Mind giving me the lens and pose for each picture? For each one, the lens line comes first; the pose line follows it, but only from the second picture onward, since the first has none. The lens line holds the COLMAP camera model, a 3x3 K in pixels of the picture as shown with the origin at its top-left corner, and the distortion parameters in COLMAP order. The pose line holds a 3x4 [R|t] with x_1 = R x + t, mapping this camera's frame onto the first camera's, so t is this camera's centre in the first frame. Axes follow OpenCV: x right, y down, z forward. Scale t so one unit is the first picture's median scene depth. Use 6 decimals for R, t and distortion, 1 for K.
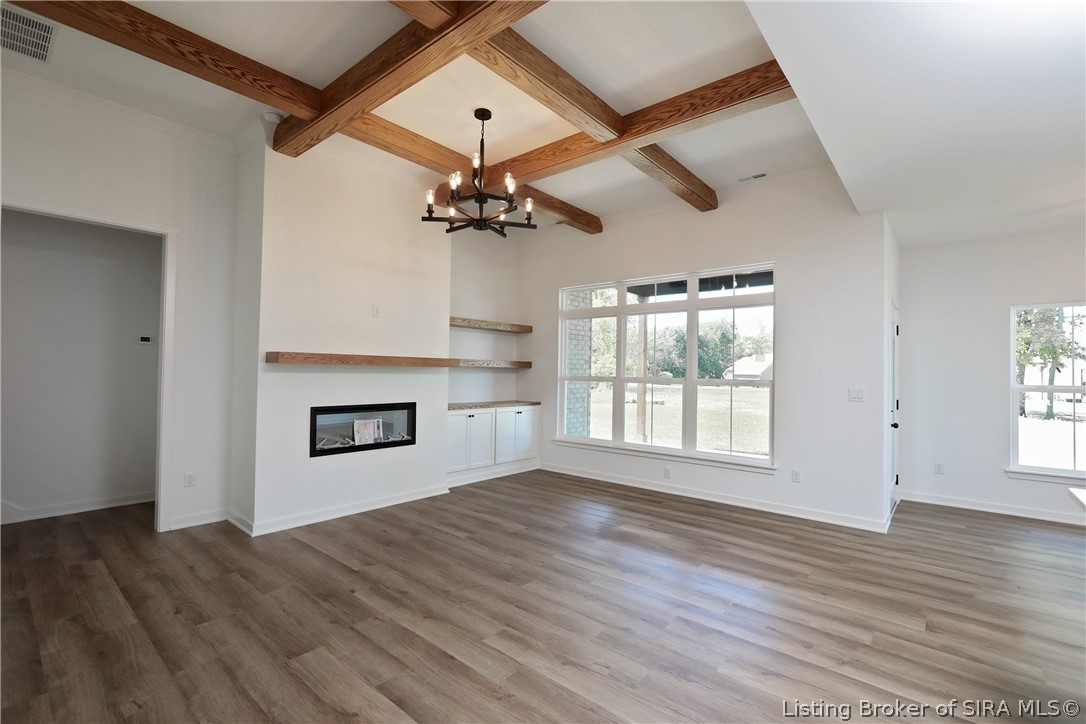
lens RADIAL K [[475.7, 0, 540.2], [0, 475.7, 363.6], [0, 0, 1]] dist [-0.005441, 0.002096]
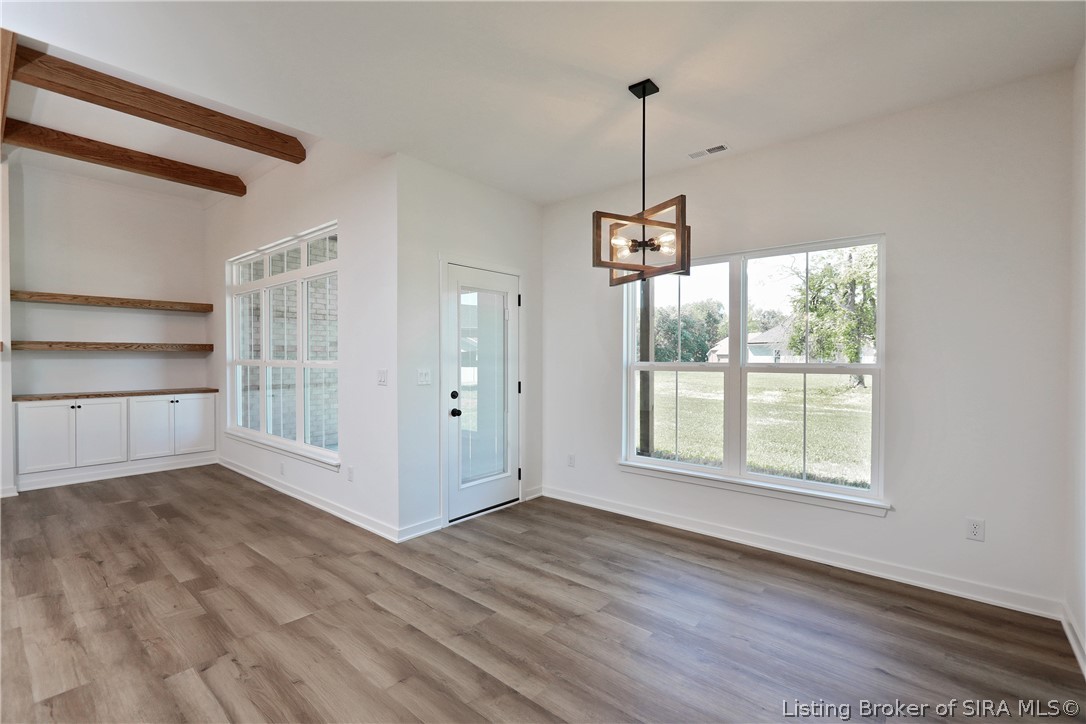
lens RADIAL K [[475.7, 0, 540.1], [0, 475.7, 363.3], [0, 0, 1]] dist [-0.005441, 0.002096]
pose [[0.999874, -0.015067, 0.005074, 0.972533], [0.014882, 0.999290, 0.034621, 0.016706], [-0.005592, -0.034541, 0.999388, 0.173584]]
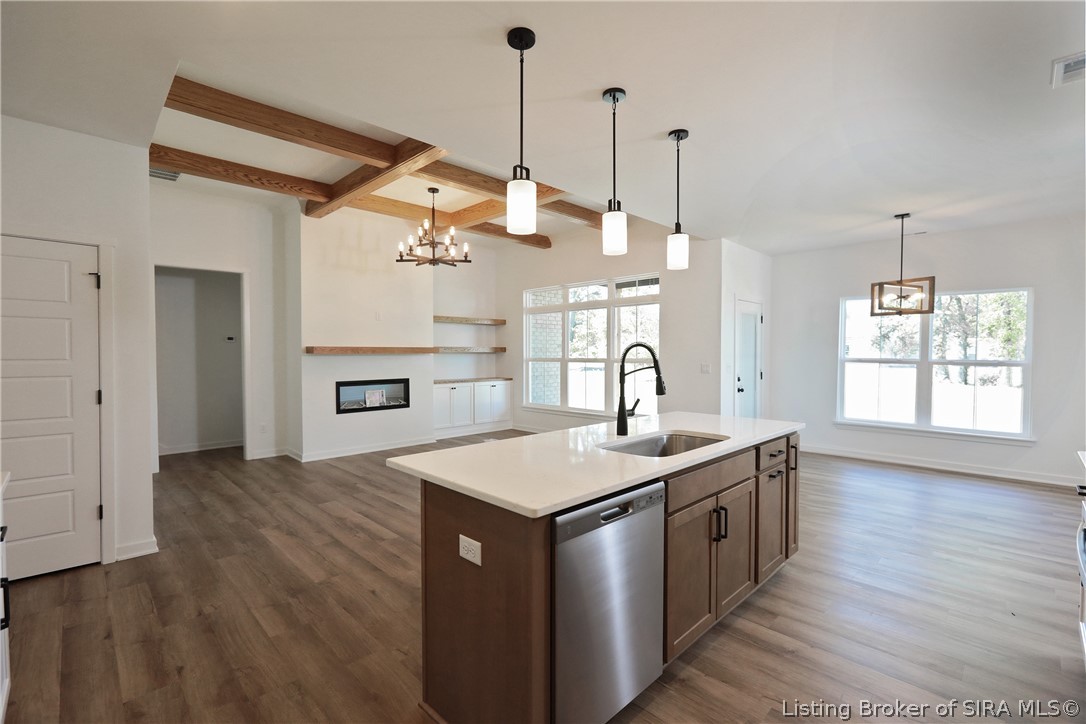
lens RADIAL K [[475.7, 0, 540.1], [0, 475.7, 363.3], [0, 0, 1]] dist [-0.005441, 0.002096]
pose [[0.996000, -0.016254, -0.087867, 0.309707], [0.019727, 0.999052, 0.038796, -0.014036], [0.087153, -0.040374, 0.995376, -0.466516]]
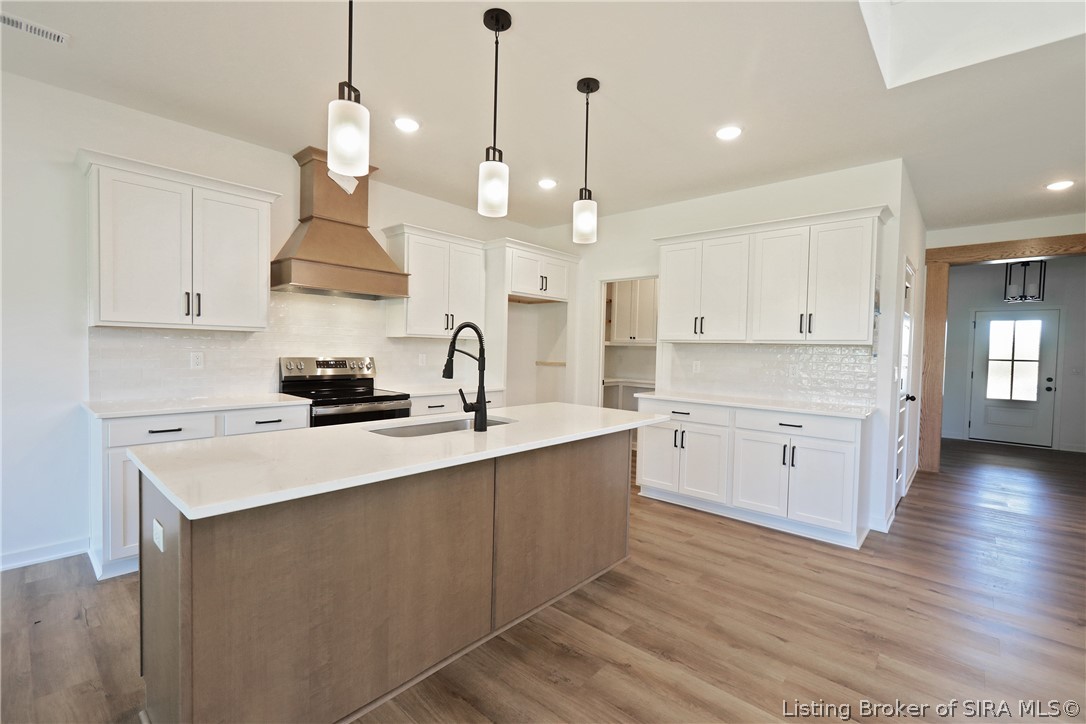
lens RADIAL K [[475.7, 0, 537.0], [0, 475.7, 361.1], [0, 0, 1]] dist [-0.005441, 0.002096]
pose [[-0.998690, -0.040234, 0.031608, 0.283892], [-0.039950, 0.999156, 0.009569, 0.020685], [-0.031966, 0.008294, -0.999455, 0.698750]]
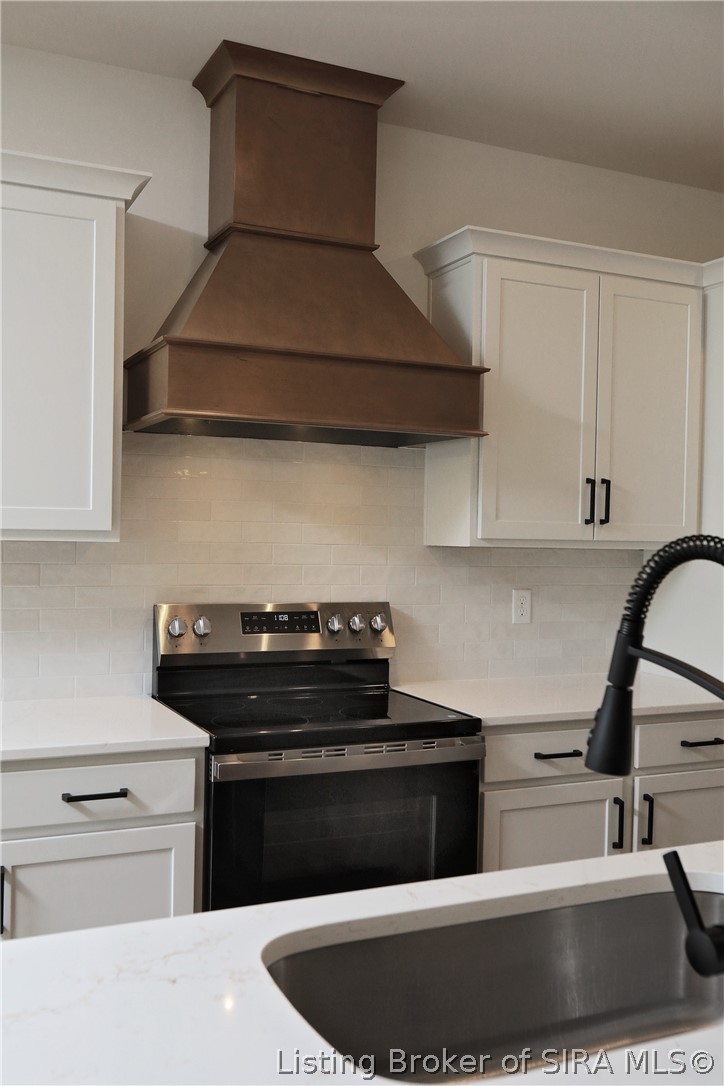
lens RADIAL K [[1035.7, 0, 364.1], [0, 1035.7, 541.7], [0, 0, 1]] dist [0.004079, 0.000000]
pose [[-0.908536, -0.038271, 0.416051, 0.348360], [-0.044460, 0.998998, -0.005194, -0.006545], [-0.415435, -0.023217, -0.909326, 0.438930]]
